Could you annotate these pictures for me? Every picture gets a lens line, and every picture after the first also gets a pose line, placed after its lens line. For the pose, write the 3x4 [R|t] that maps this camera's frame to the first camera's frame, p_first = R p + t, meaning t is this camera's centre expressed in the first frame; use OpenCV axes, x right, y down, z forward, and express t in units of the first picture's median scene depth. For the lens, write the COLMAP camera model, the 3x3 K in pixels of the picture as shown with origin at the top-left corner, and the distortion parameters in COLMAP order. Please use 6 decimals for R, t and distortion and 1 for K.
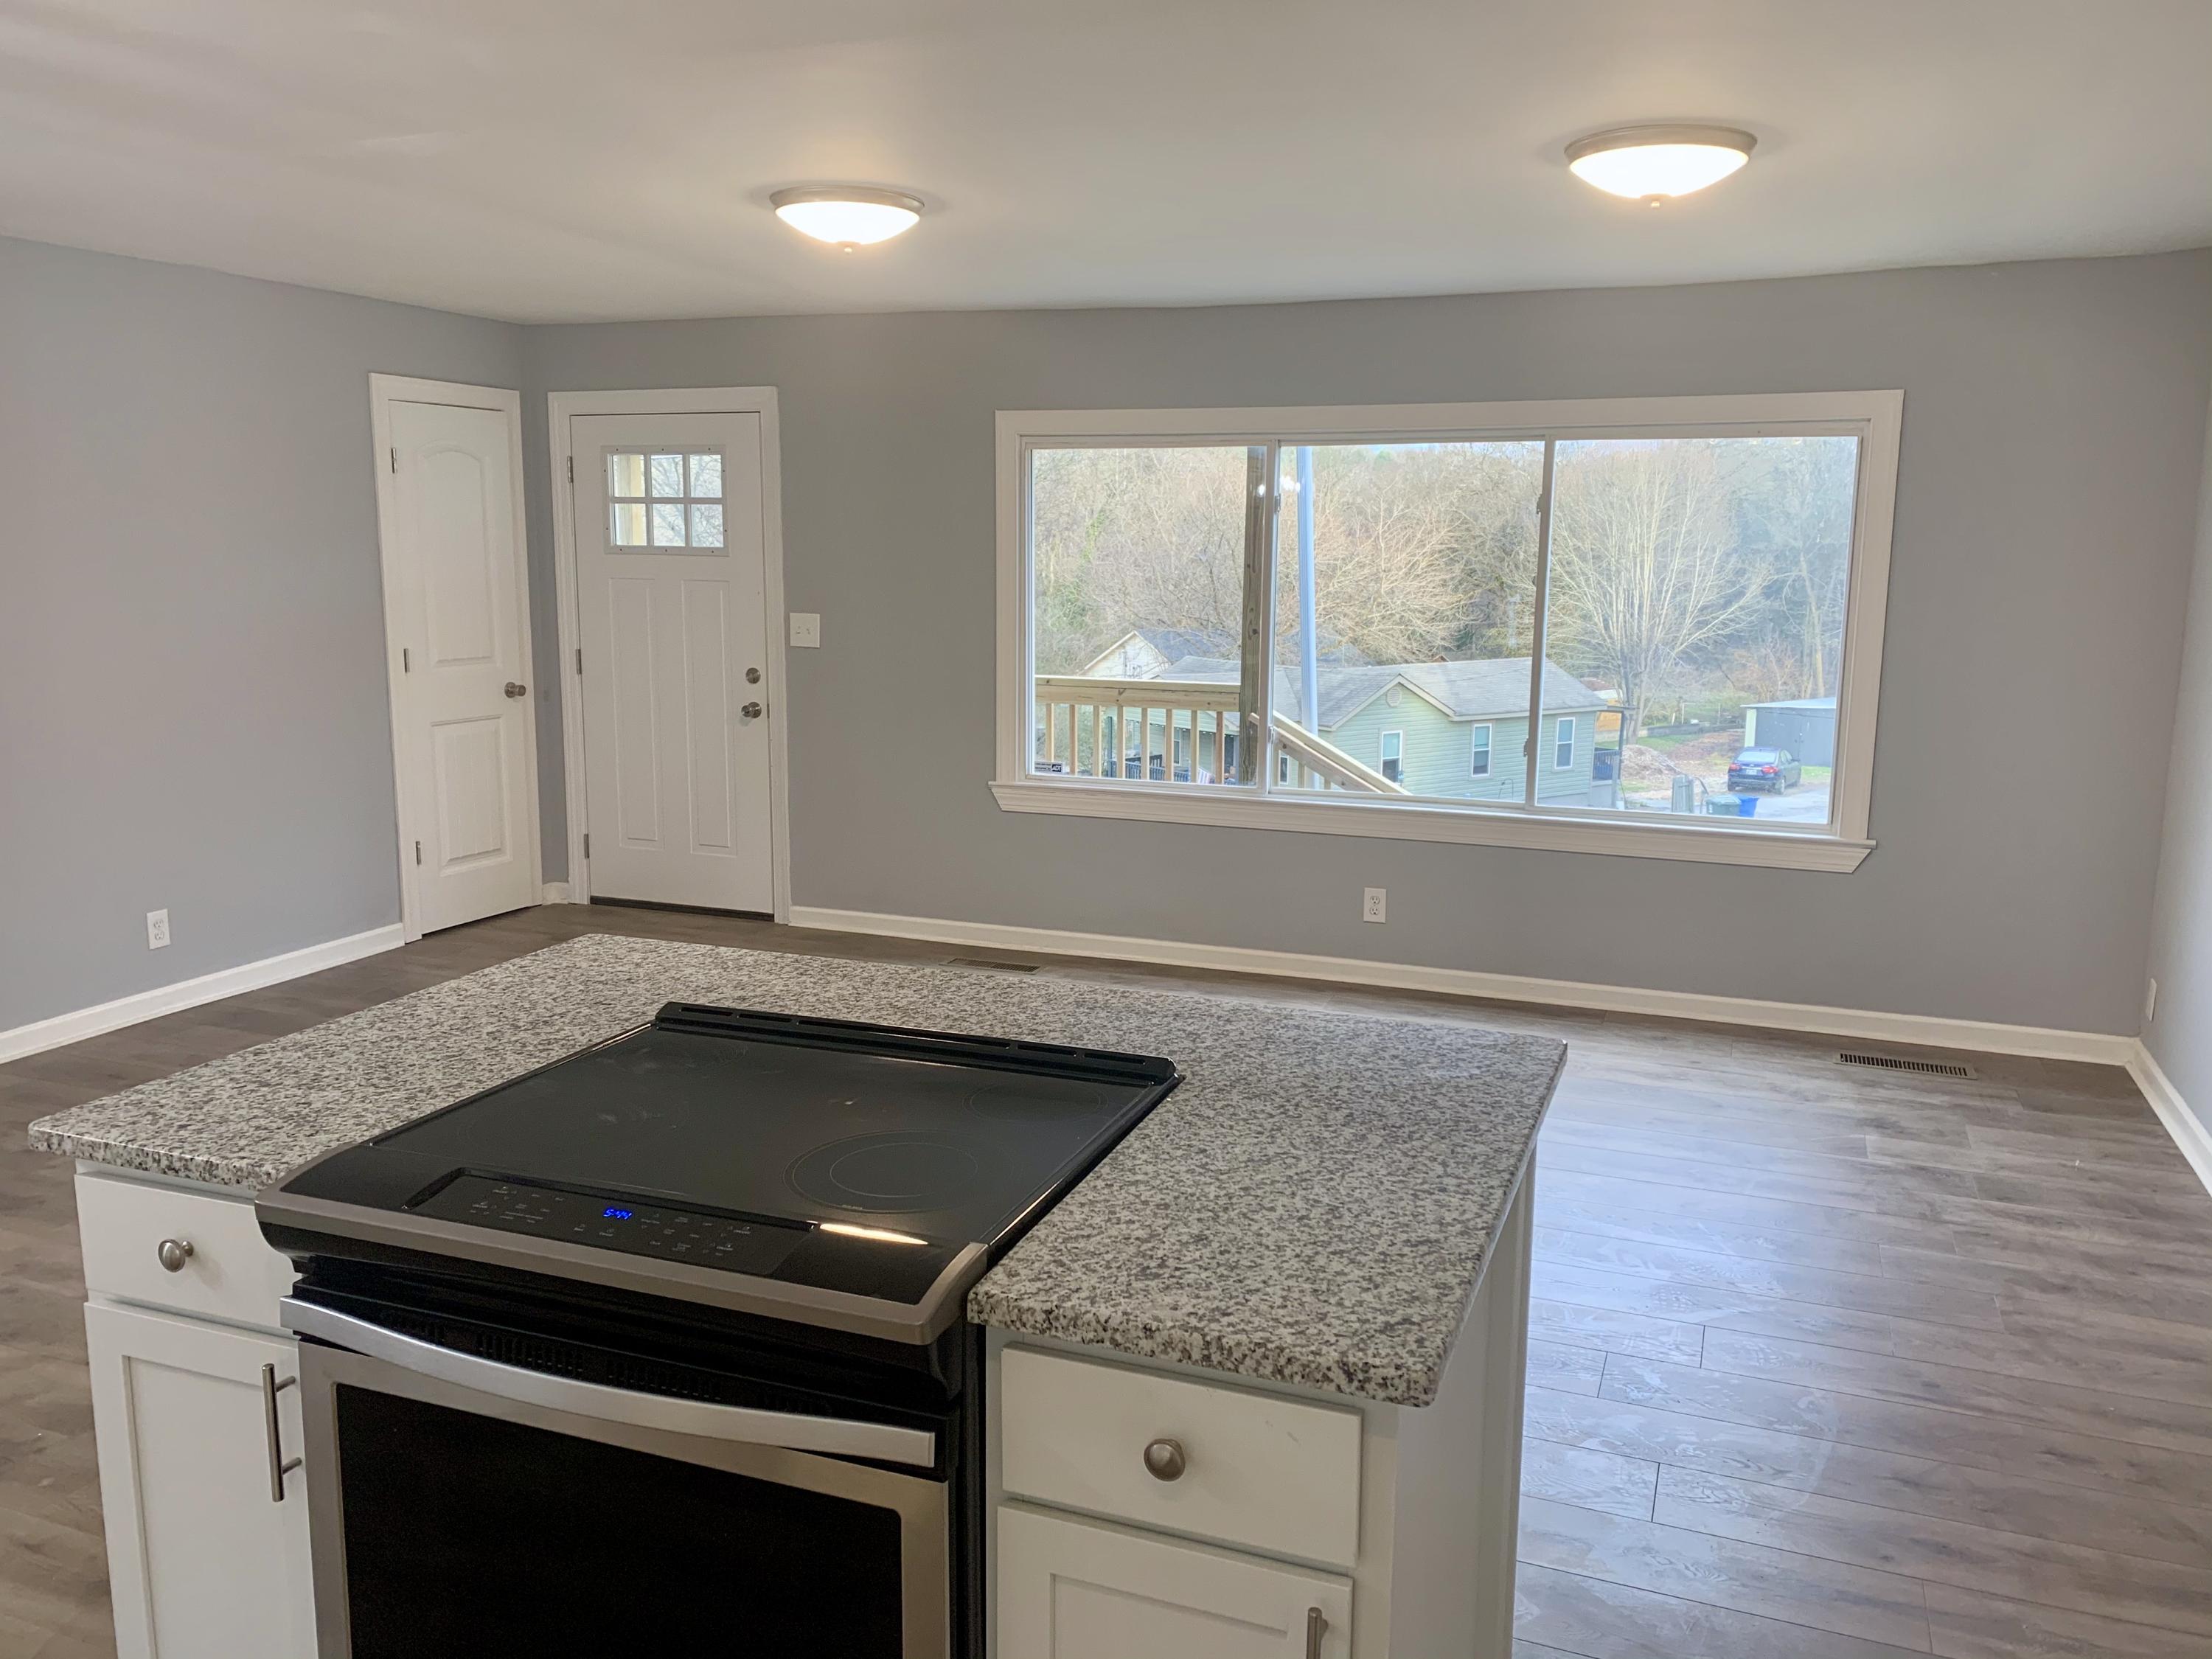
lens RADIAL K [[1714.3, 0, 1102.5], [0, 1714.3, 810.2], [0, 0, 1]] dist [0.170995, -0.001287]
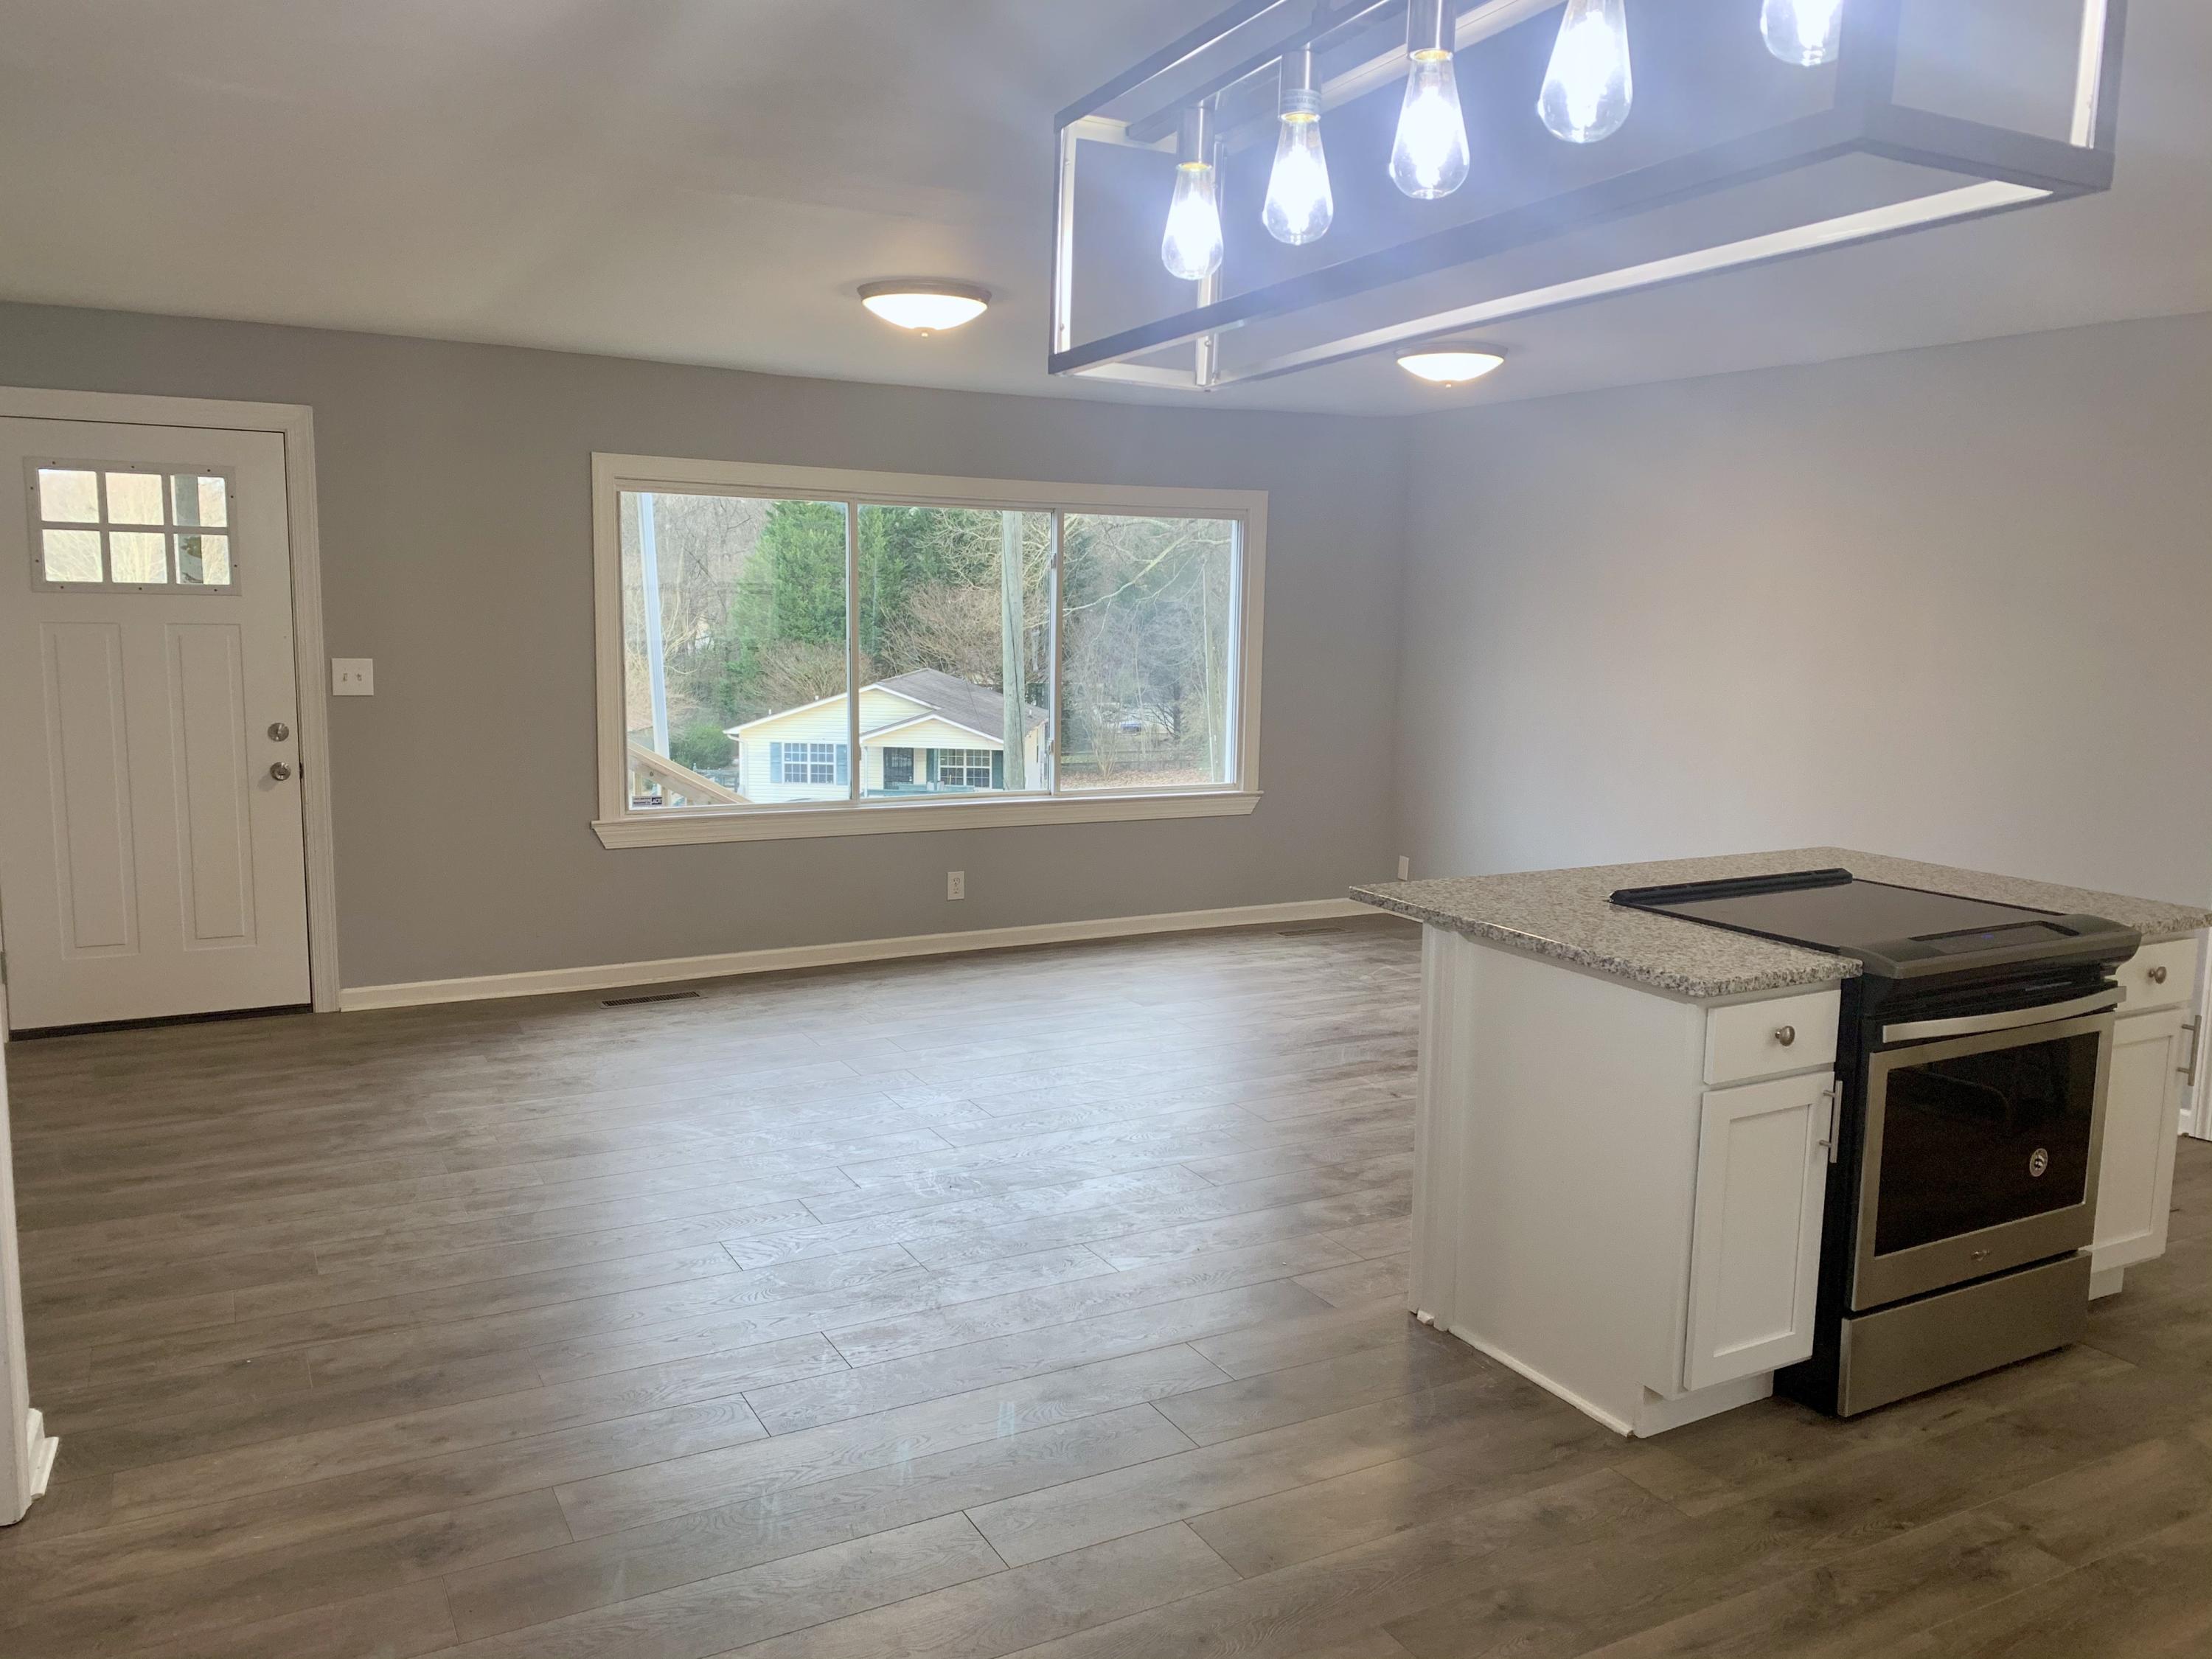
lens RADIAL K [[1712.0, 0, 1106.0], [0, 1712.0, 829.5], [0, 0, 1]] dist [0.026085, -0.007009]
pose [[0.626087, -0.102656, 0.772967, -0.619353], [0.109116, 0.993076, 0.043507, -0.021815], [-0.772081, 0.057104, 0.632953, 0.137591]]
